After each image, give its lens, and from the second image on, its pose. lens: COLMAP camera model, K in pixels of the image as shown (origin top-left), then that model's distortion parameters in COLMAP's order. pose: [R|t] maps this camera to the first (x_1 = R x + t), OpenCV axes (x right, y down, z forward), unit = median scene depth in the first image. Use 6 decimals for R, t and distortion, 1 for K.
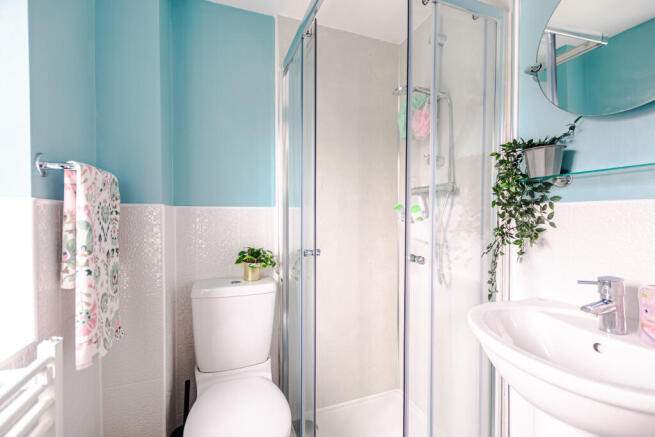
lens RADIAL K [[287.1, 0, 327.5], [0, 287.1, 218.5], [0, 0, 1]] dist [0.015714, 0.000074]
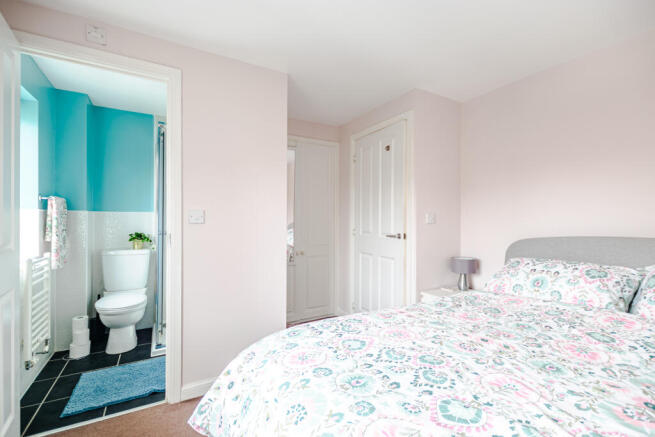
lens RADIAL K [[287.1, 0, 327.5], [0, 287.1, 218.5], [0, 0, 1]] dist [0.015714, 0.000074]
pose [[0.983089, 0.006474, 0.183012, 1.116389], [-0.004036, 0.999898, -0.013691, 0.045499], [-0.183082, 0.012721, 0.983015, -2.033524]]
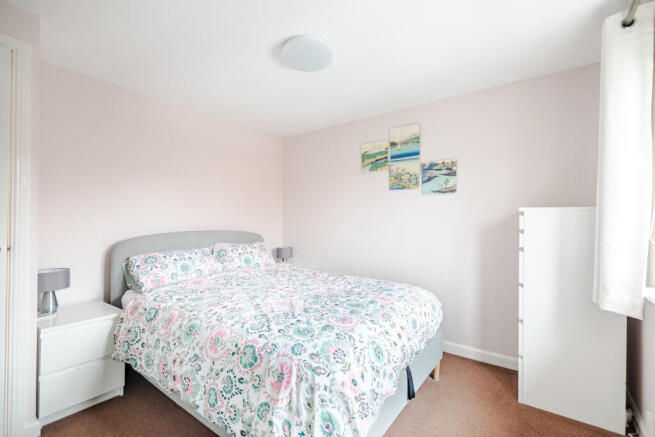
lens RADIAL K [[287.1, 0, 327.5], [0, 287.1, 218.5], [0, 0, 1]] dist [0.015714, 0.000074]
pose [[-0.534271, 0.001808, 0.845311, -3.428588], [0.010857, 0.999930, 0.004724, -0.122876], [-0.845243, 0.011701, -0.534253, 5.754728]]
